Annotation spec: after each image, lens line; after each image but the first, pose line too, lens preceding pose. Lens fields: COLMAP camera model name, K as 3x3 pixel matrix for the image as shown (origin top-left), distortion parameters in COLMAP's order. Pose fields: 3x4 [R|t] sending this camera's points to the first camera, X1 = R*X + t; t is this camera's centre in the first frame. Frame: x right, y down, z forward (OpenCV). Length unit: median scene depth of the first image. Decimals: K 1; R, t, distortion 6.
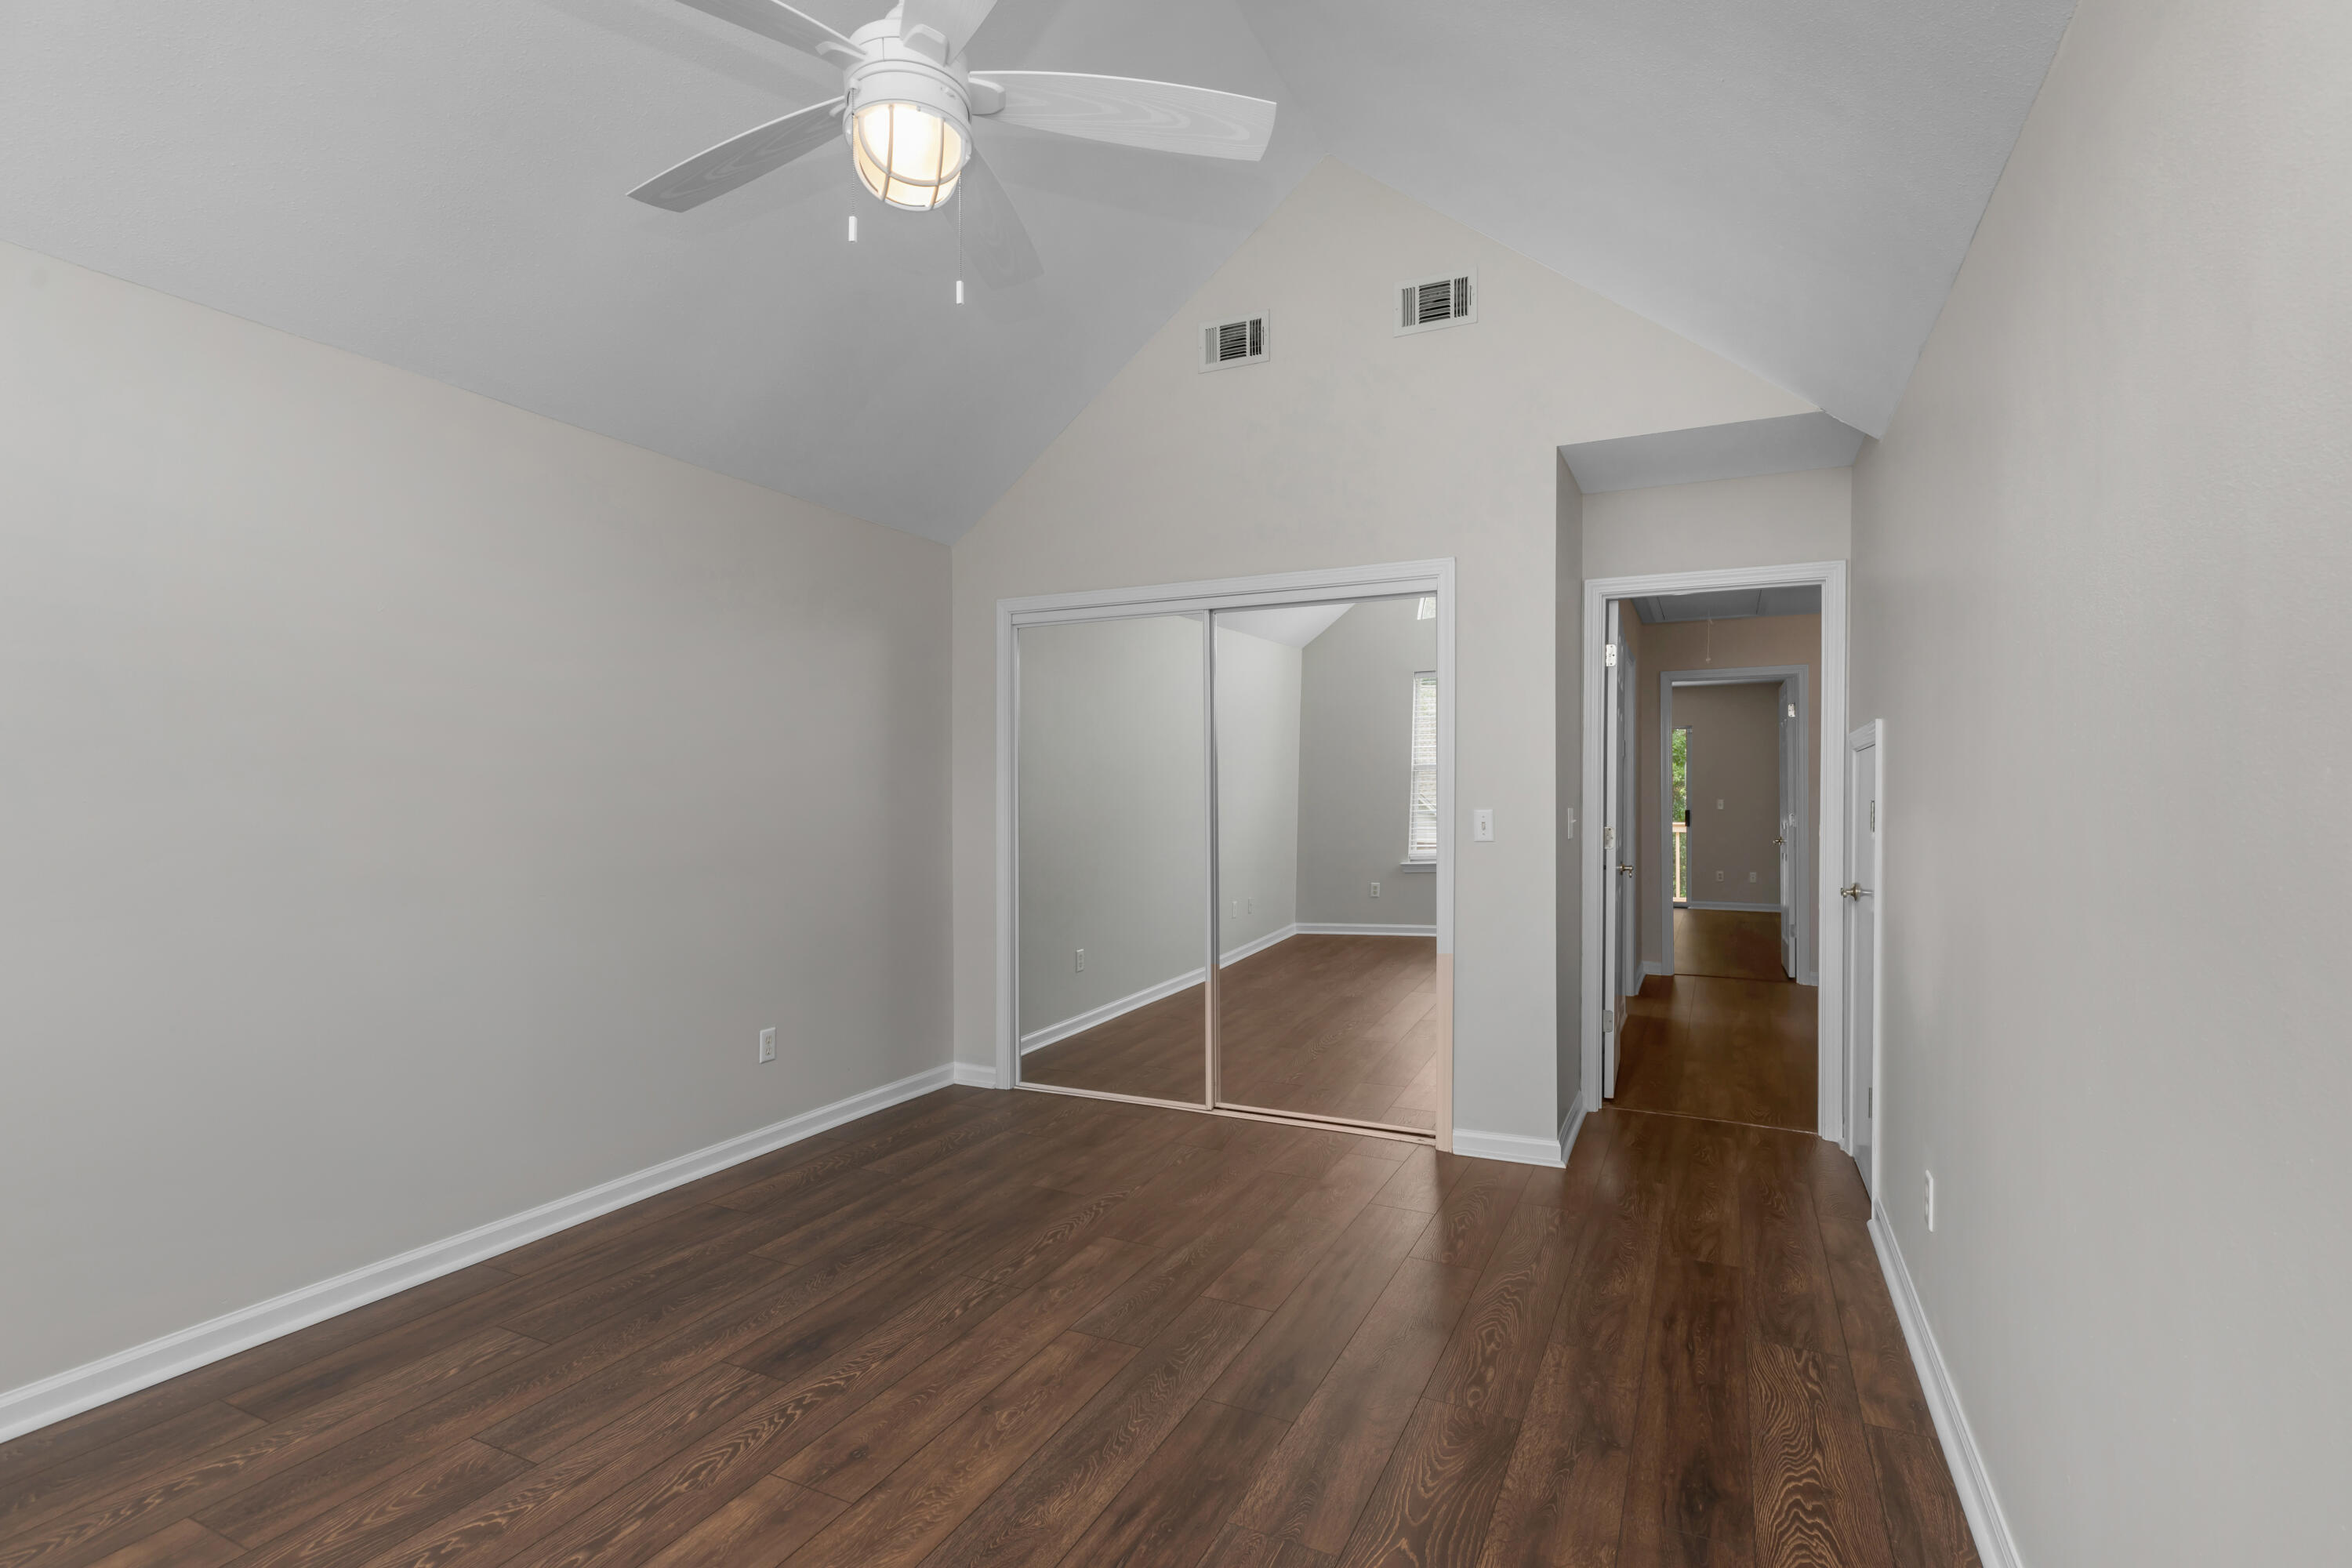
lens RADIAL K [[1085.4, 0, 1193.1], [0, 1085.4, 789.8], [0, 0, 1]] dist [0.001401, 0.000489]
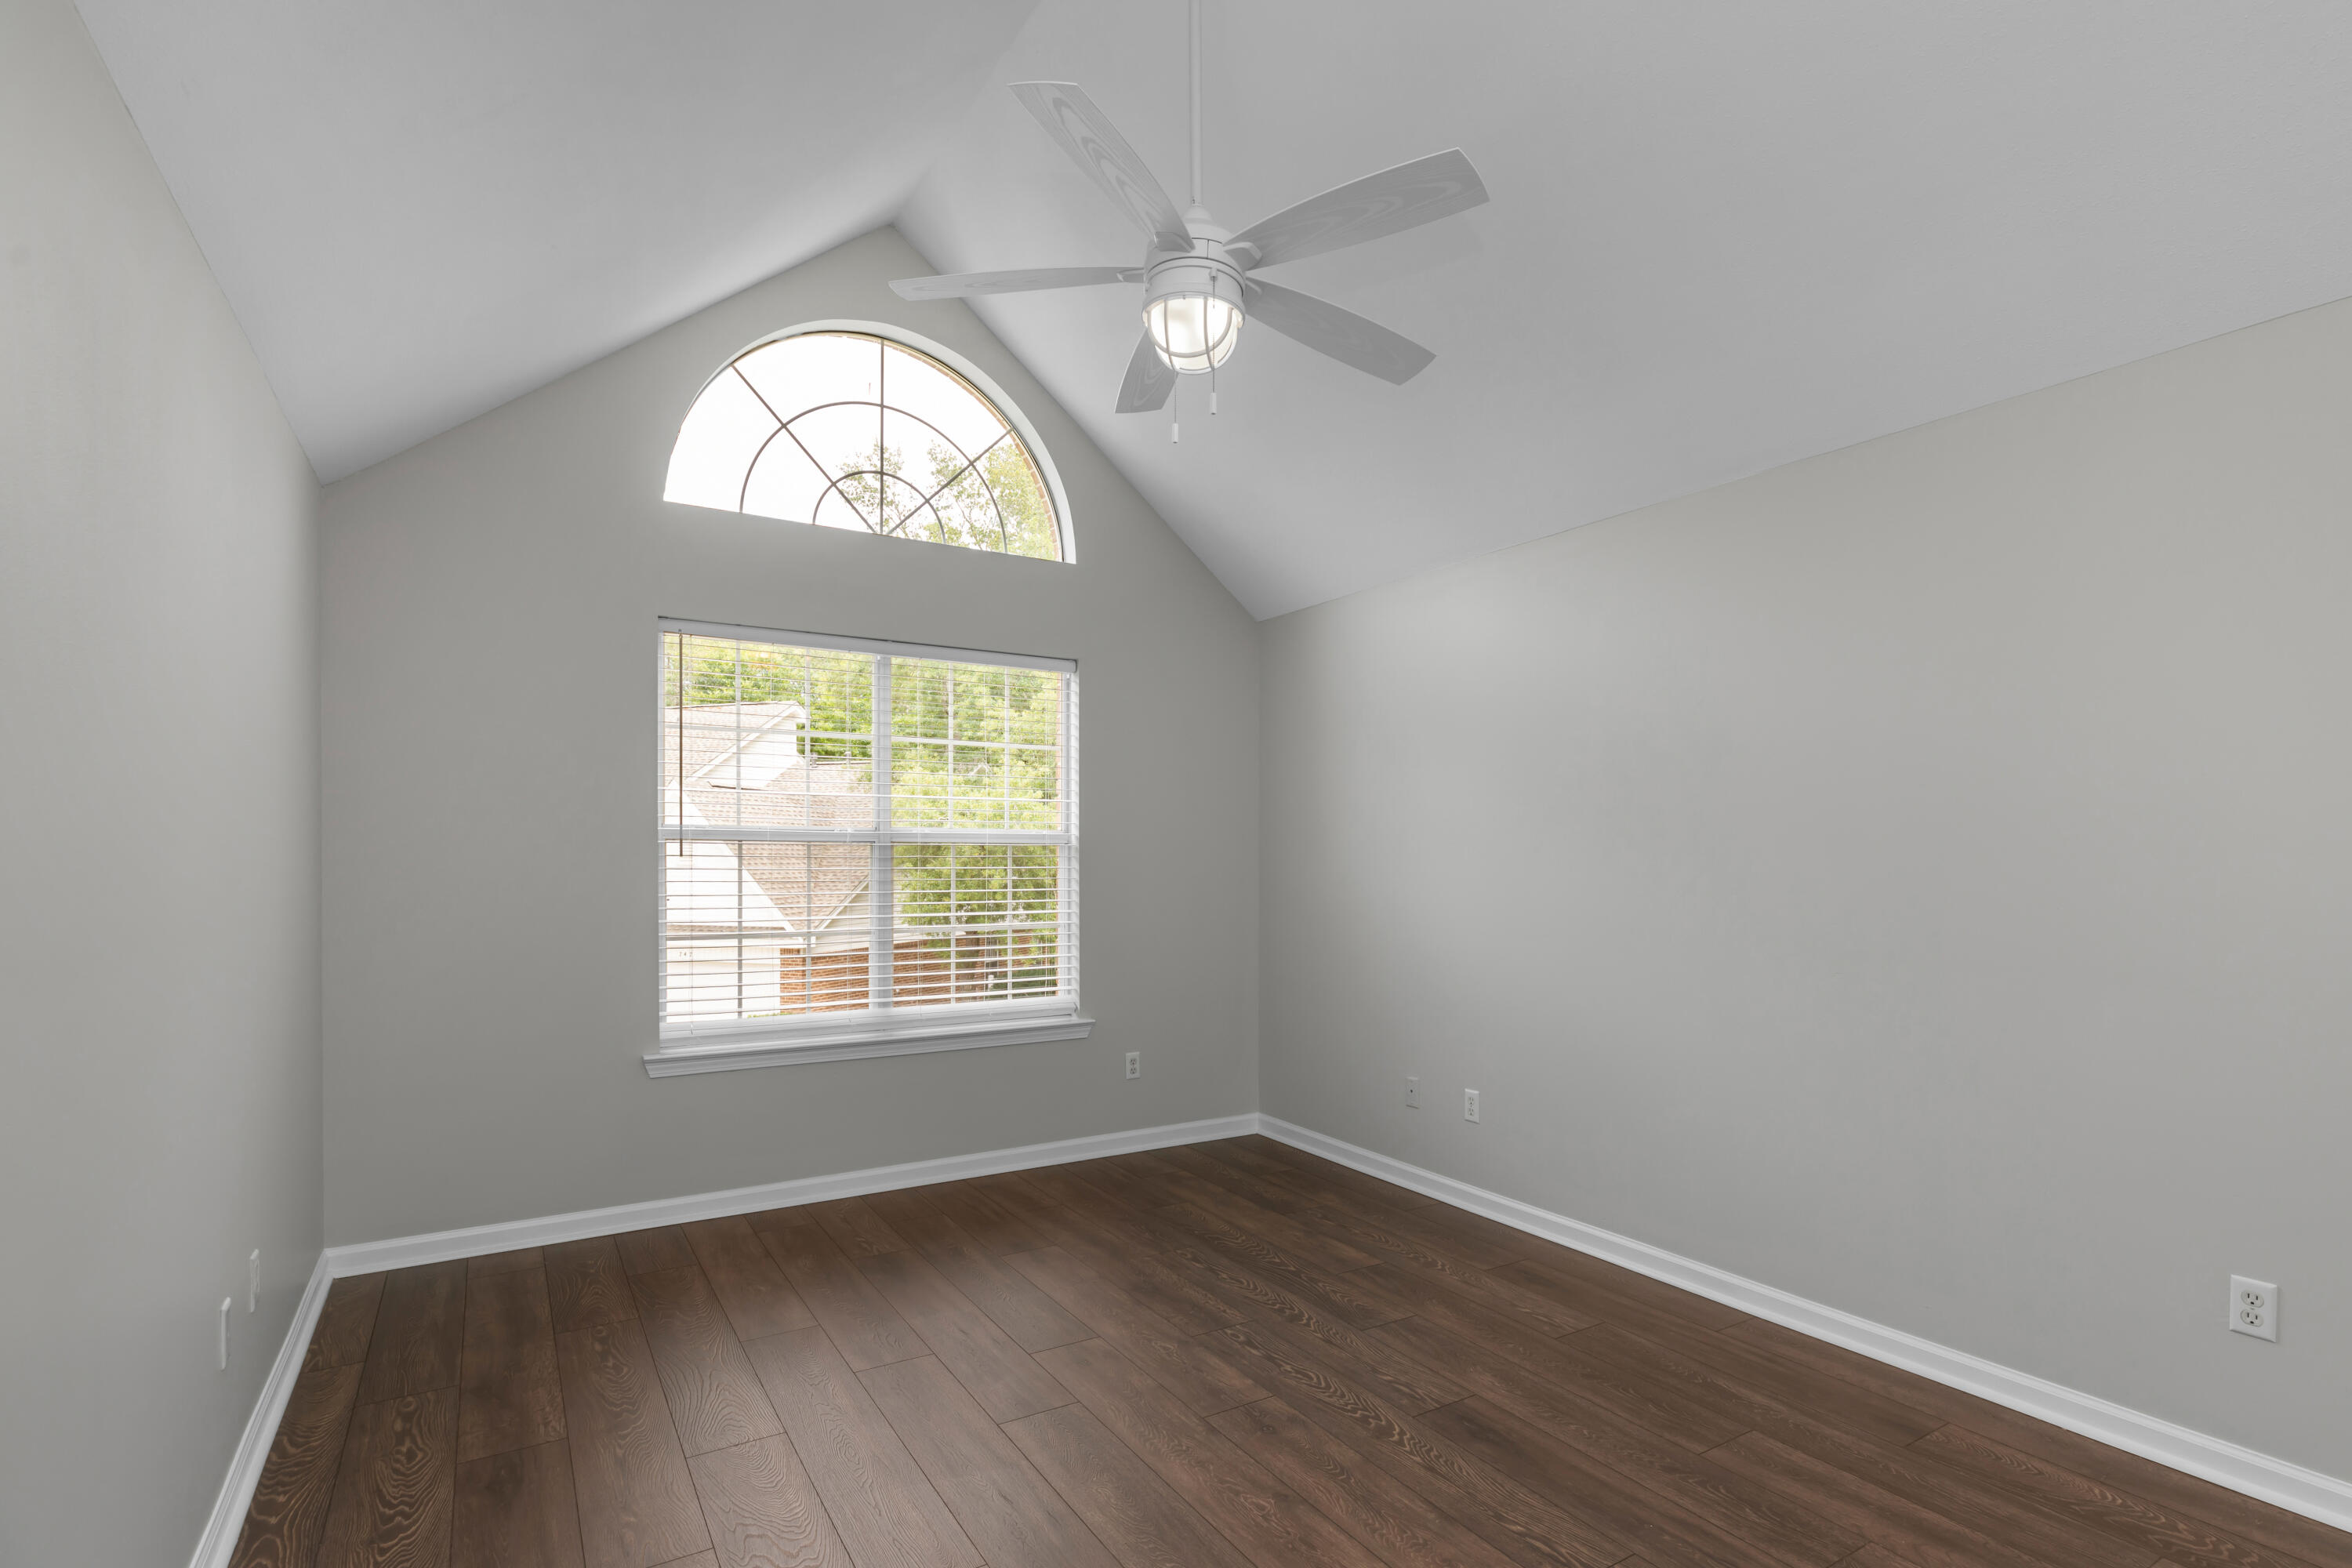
lens RADIAL K [[1132.2, 0, 1165.7], [0, 1132.2, 827.9], [0, 0, 1]] dist [0.000598, -0.000606]
pose [[-0.548461, -0.022689, -0.835868, 0.677867], [-0.001814, 0.999662, -0.025945, 0.004732], [0.836174, -0.012714, -0.548317, 1.388956]]
